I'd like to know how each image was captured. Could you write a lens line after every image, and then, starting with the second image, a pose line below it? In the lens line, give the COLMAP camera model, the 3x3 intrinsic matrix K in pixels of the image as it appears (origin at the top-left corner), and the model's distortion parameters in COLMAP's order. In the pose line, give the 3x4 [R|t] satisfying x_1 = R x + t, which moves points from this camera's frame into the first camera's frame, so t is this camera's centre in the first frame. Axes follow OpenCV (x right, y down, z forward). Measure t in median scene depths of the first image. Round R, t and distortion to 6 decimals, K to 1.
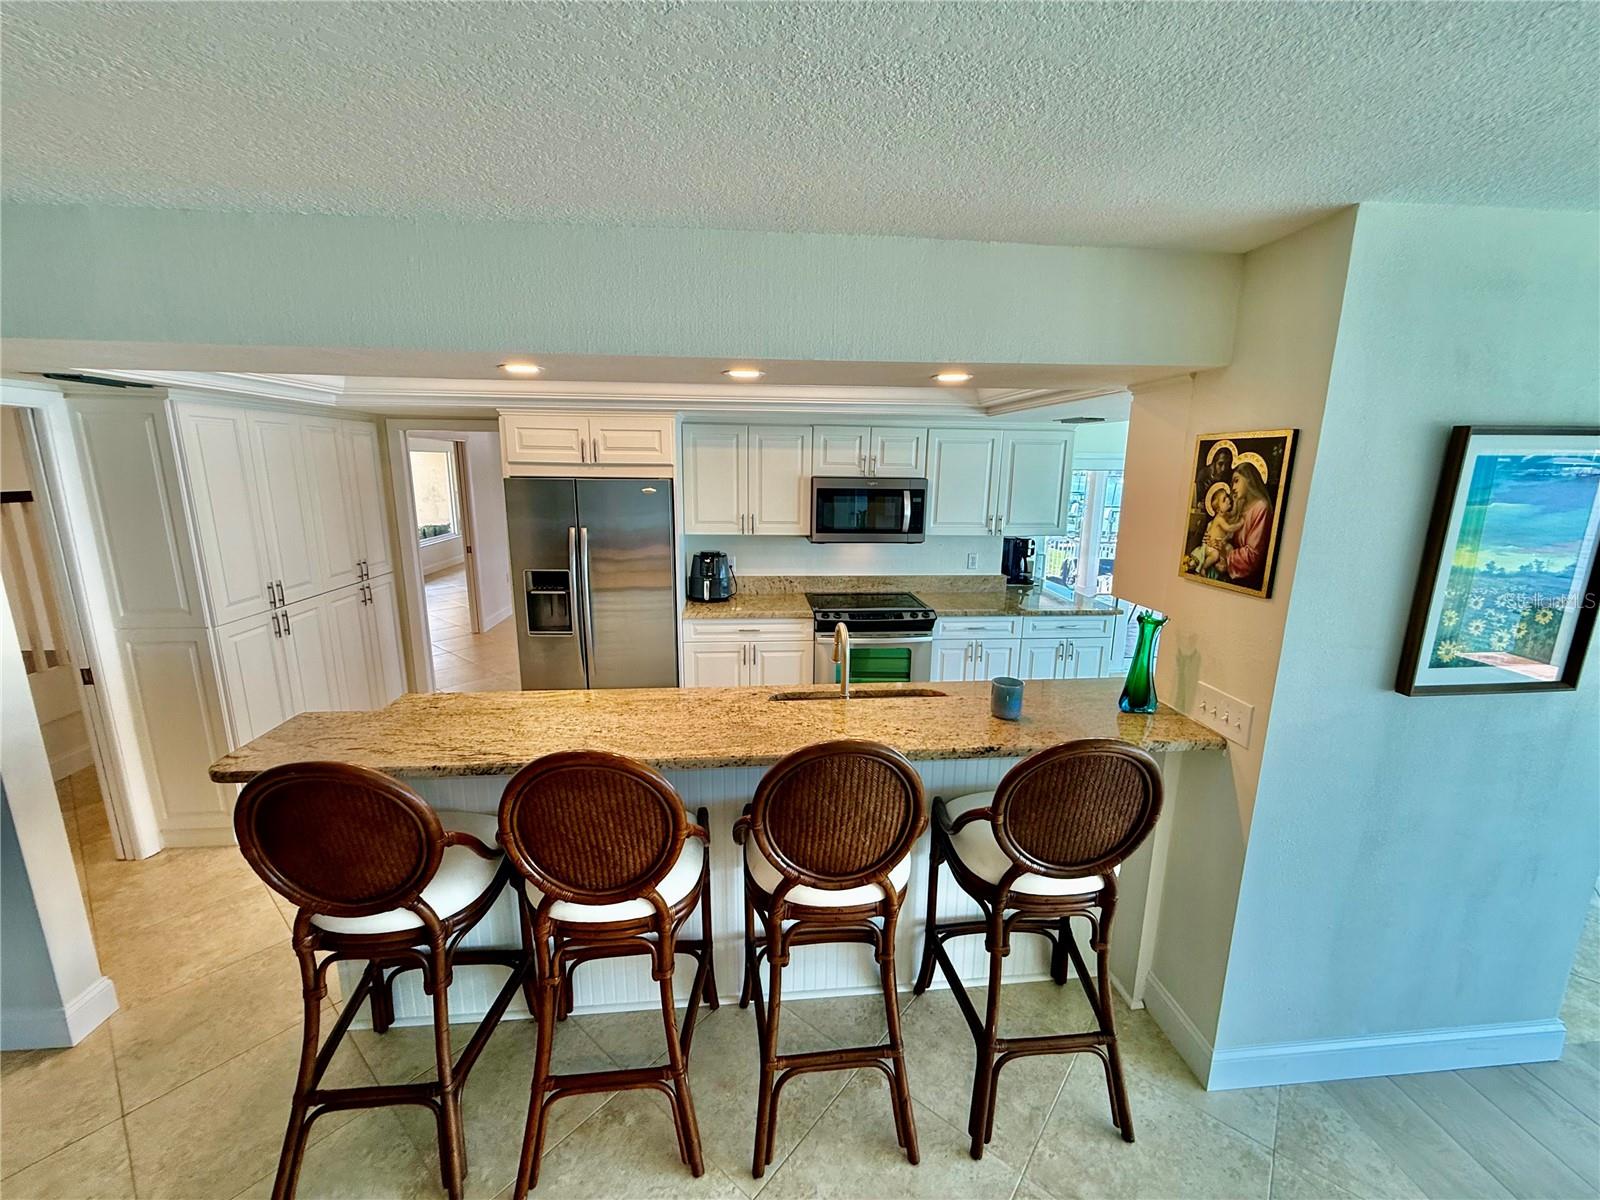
lens RADIAL K [[637.5, 0, 793.6], [0, 637.5, 595.2], [0, 0, 1]] dist [-0.000644, 0.000173]
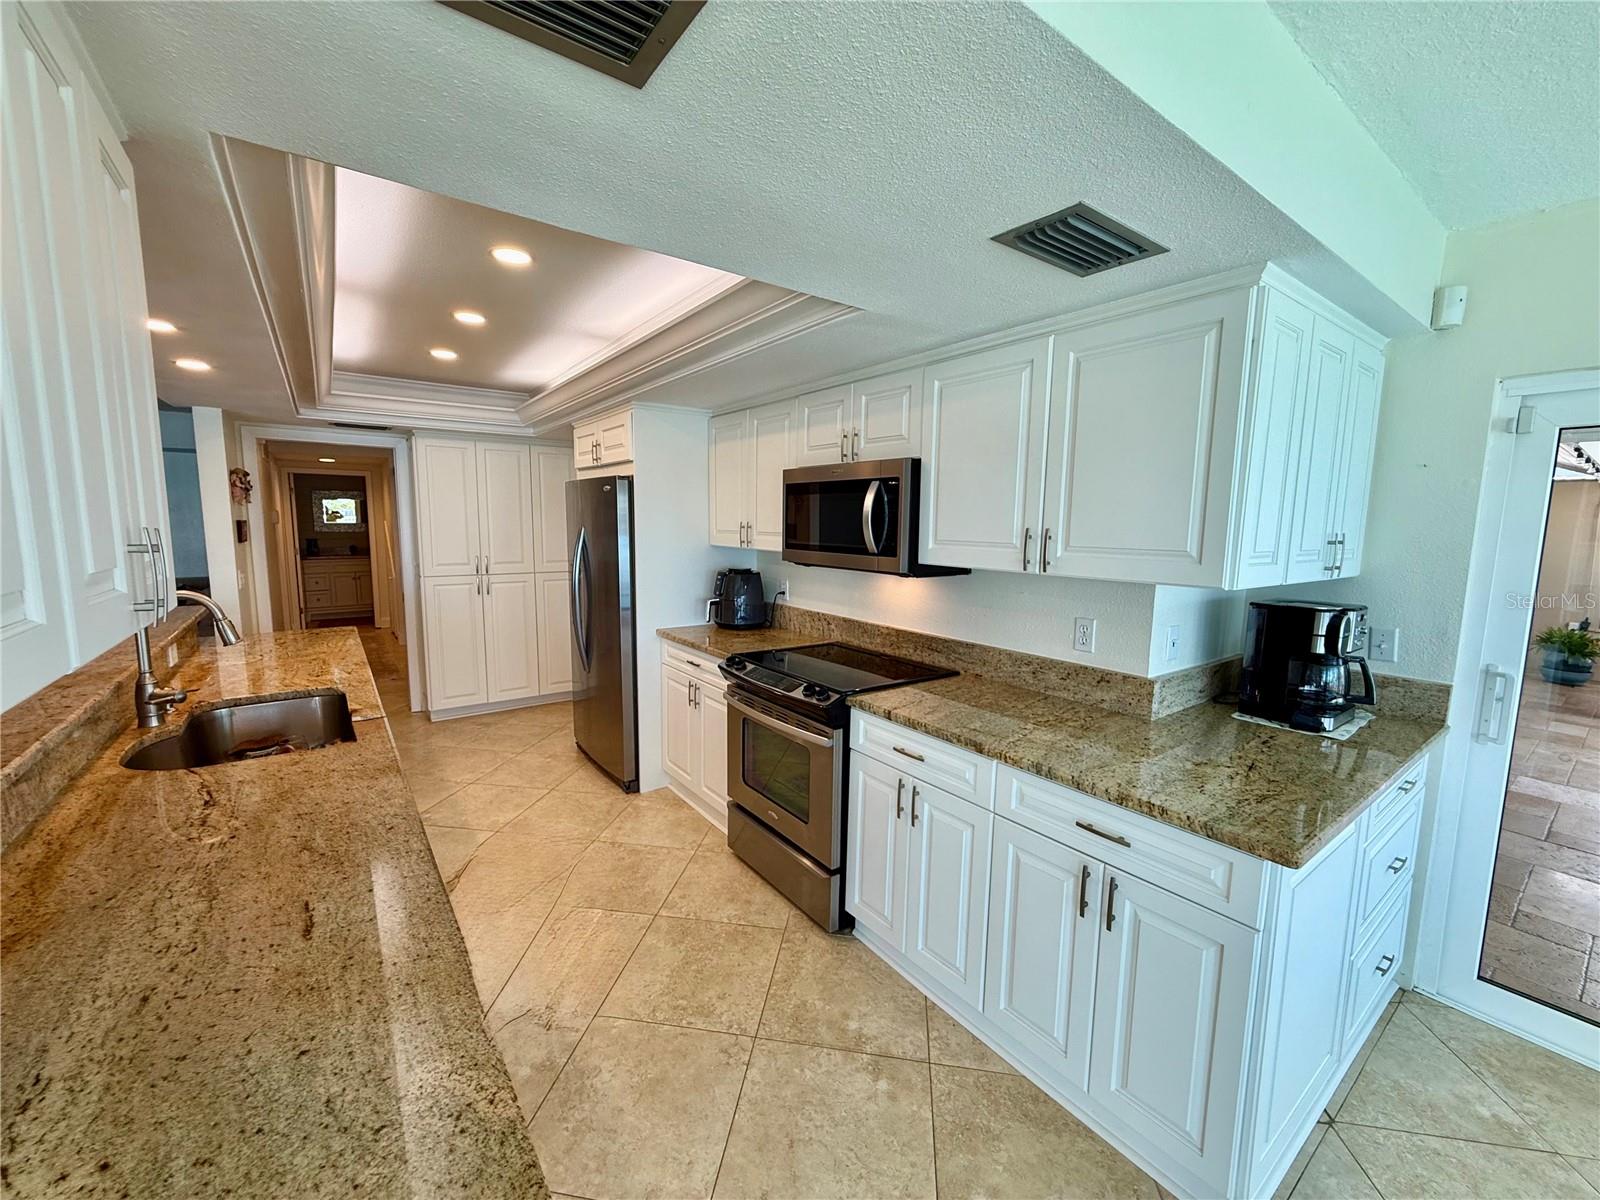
lens RADIAL K [[637.5, 0, 795.0], [0, 637.5, 598.5], [0, 0, 1]] dist [-0.000644, 0.000173]
pose [[0.519688, 0.100731, -0.848397, 1.370003], [-0.178191, 0.983966, 0.007676, -0.110284], [0.835567, 0.147187, 0.529304, 1.398082]]
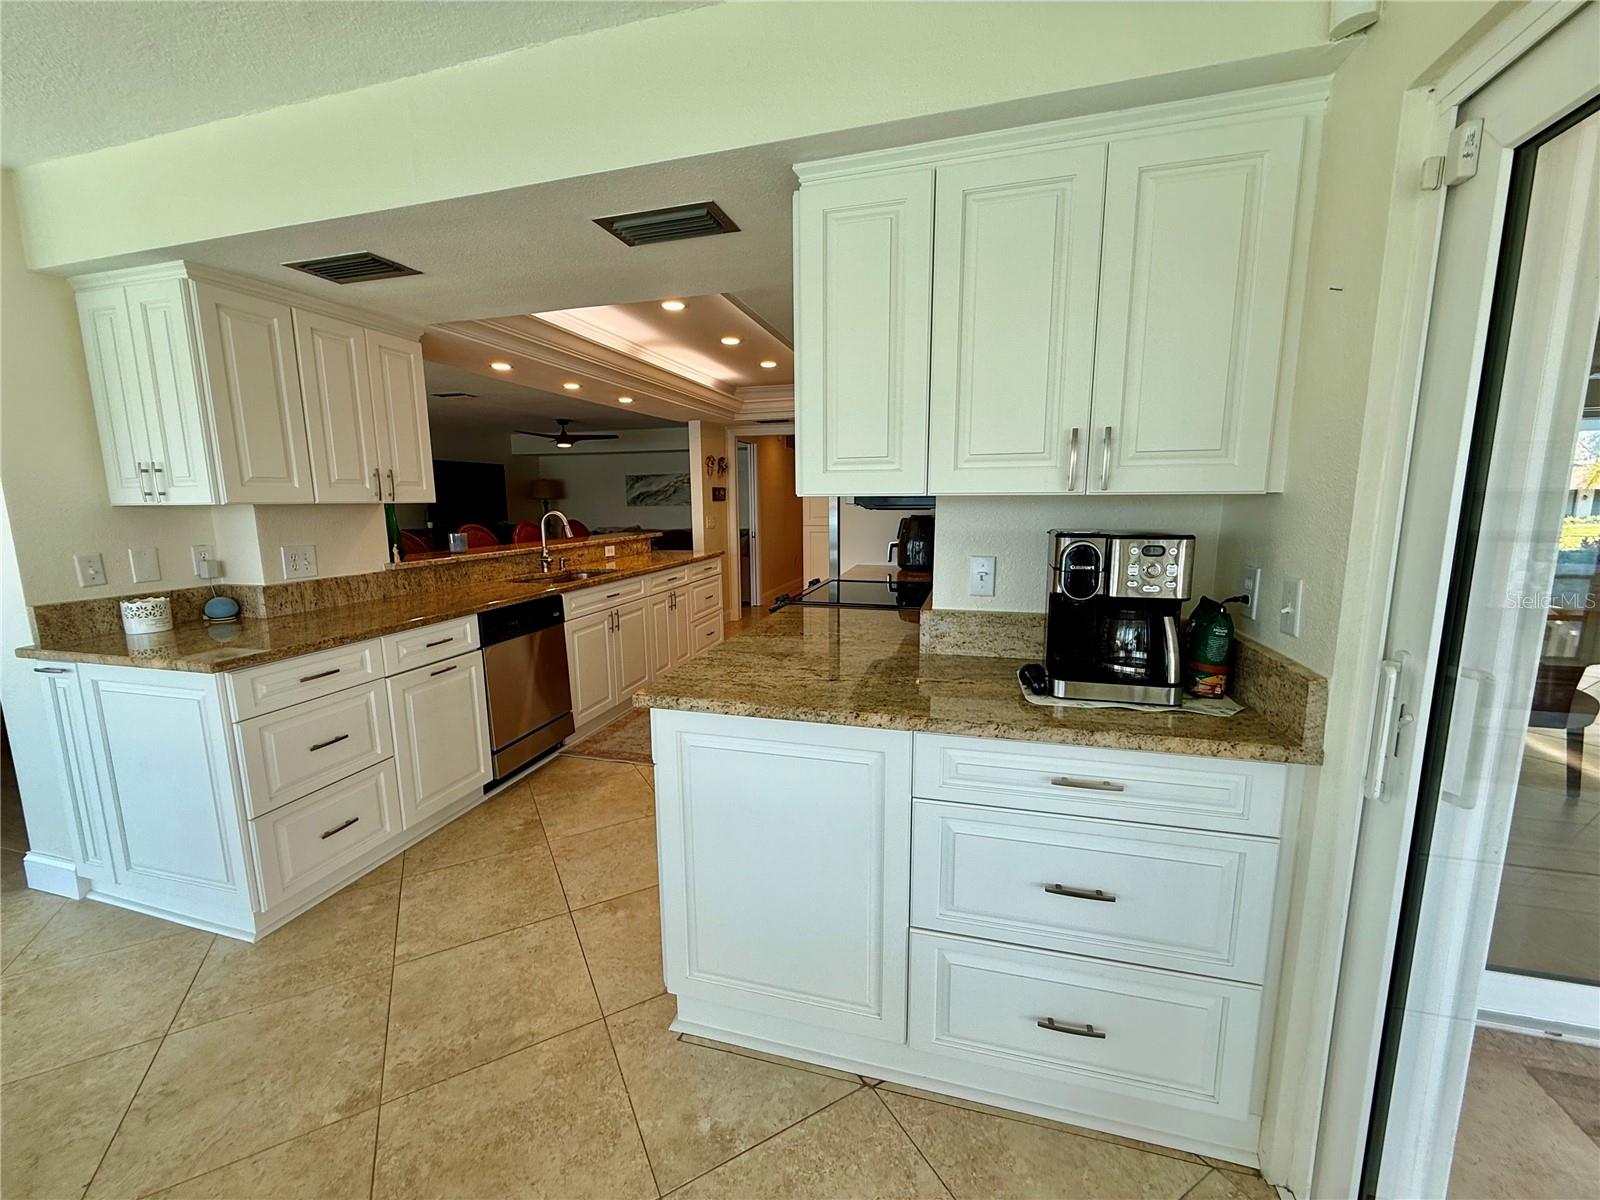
lens RADIAL K [[637.5, 0, 794.0], [0, 637.5, 597.9], [0, 0, 1]] dist [-0.000644, 0.000173]
pose [[-0.352630, 0.138384, -0.925474, 1.756481], [-0.181544, 0.960097, 0.212734, -0.260410], [0.917984, 0.243031, -0.313436, 2.560877]]
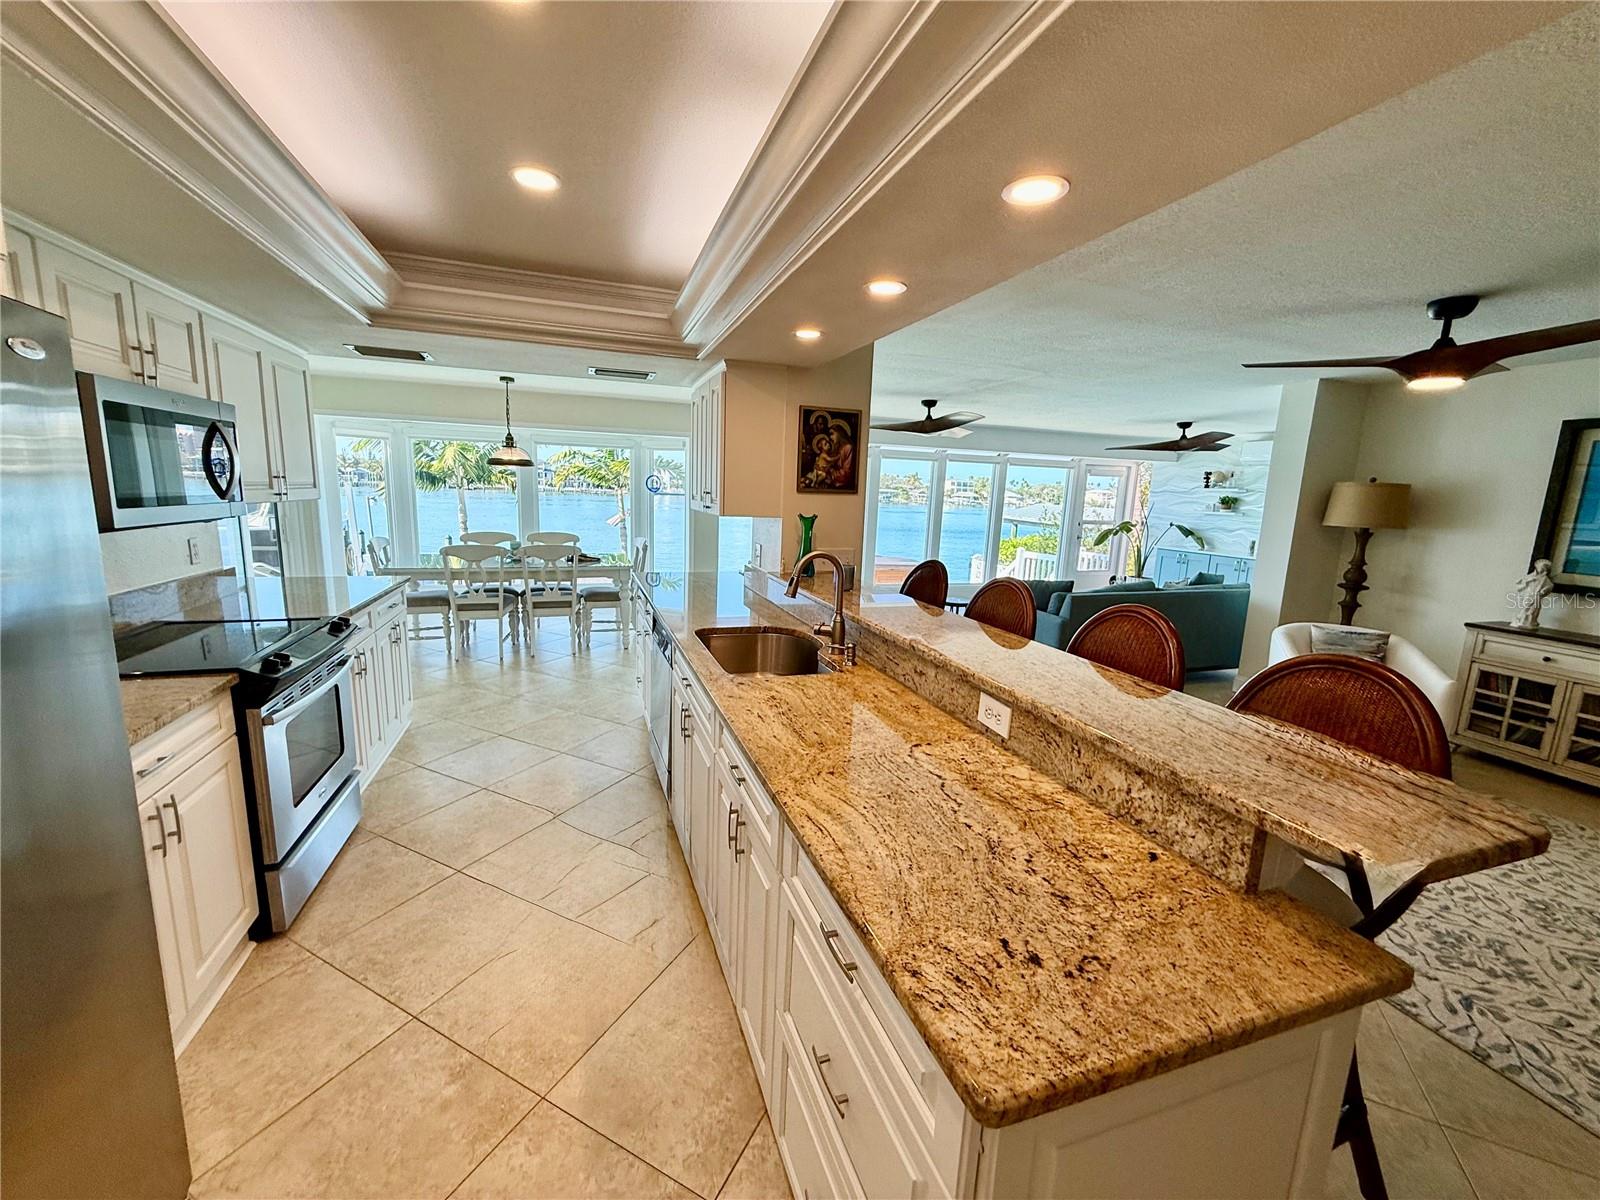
lens RADIAL K [[637.5, 0, 795.1], [0, 637.5, 600.4], [0, 0, 1]] dist [-0.000644, 0.000173]
pose [[-0.238777, -0.186831, 0.952932, -1.050802], [0.157167, 0.960944, 0.227783, -0.138871], [-0.958271, 0.204159, -0.200088, 1.433948]]
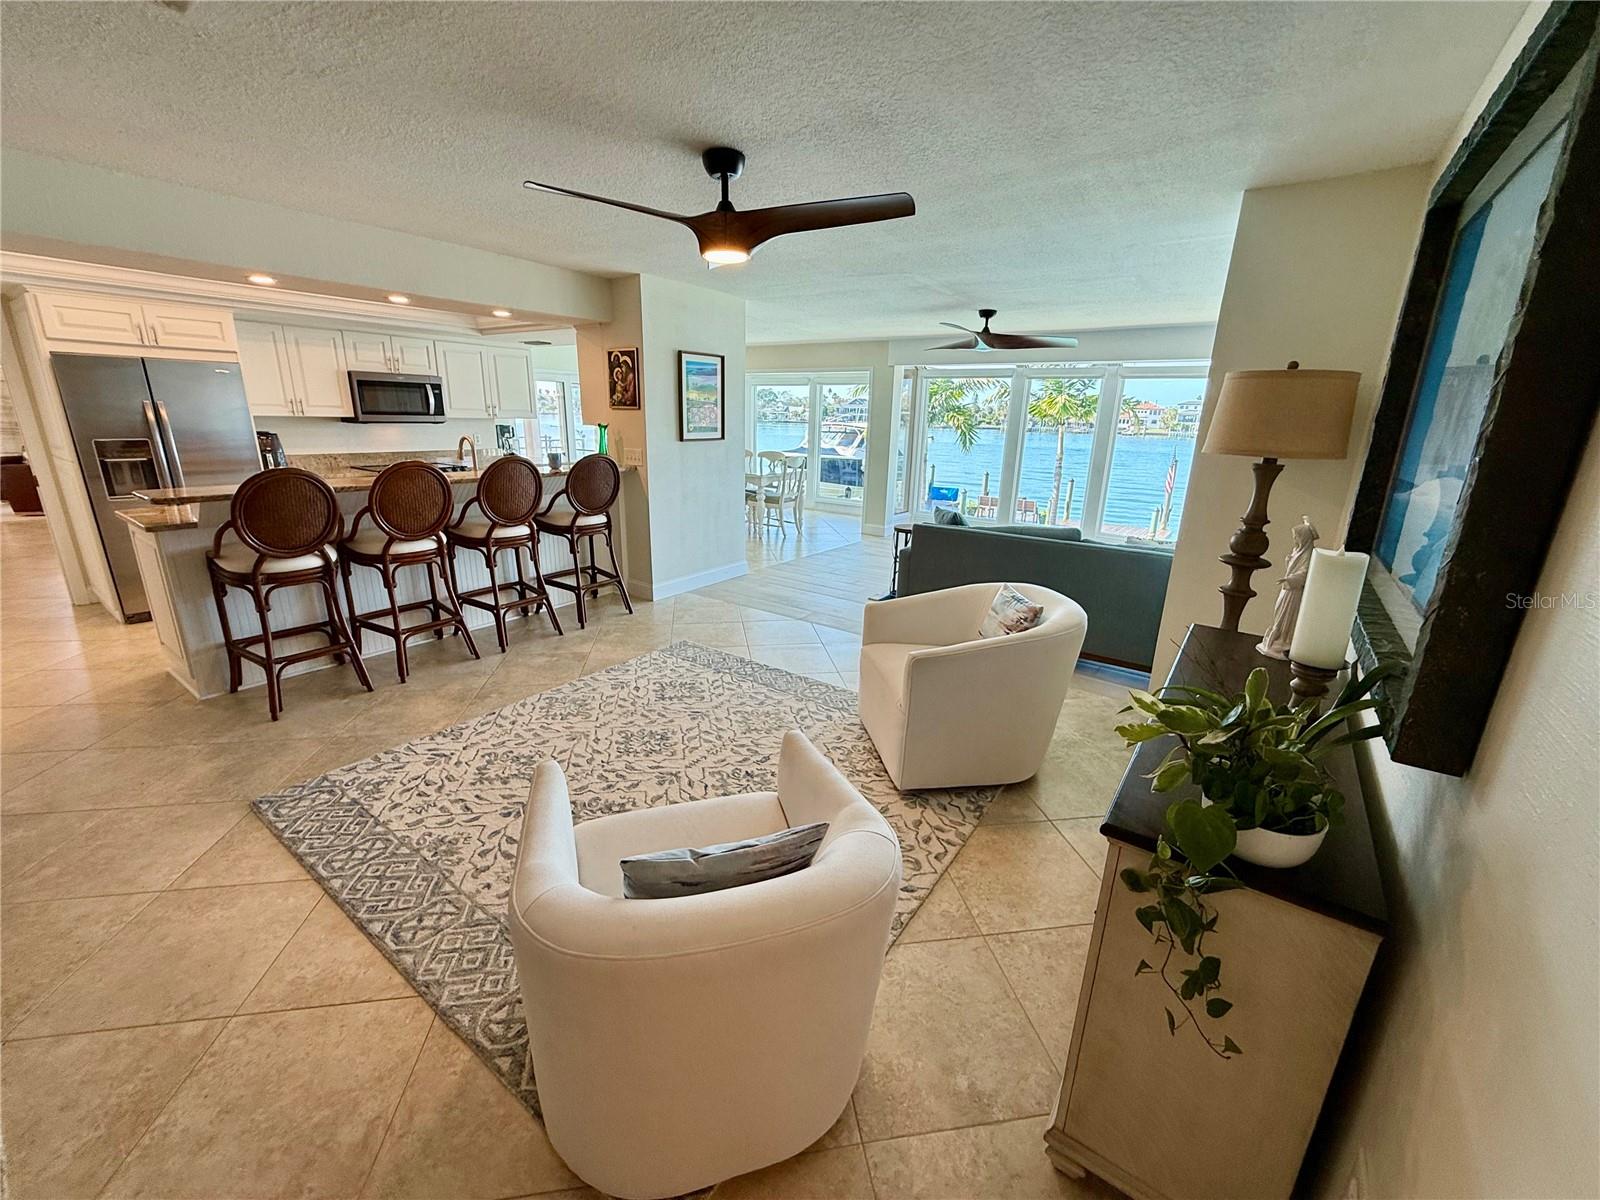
lens RADIAL K [[637.5, 0, 795.0], [0, 637.5, 600.7], [0, 0, 1]] dist [-0.000644, 0.000173]
pose [[0.656726, -0.207771, 0.724943, -0.903862], [0.133693, 0.978148, 0.159227, 0.417171], [-0.742184, -0.007649, 0.670153, -1.243238]]
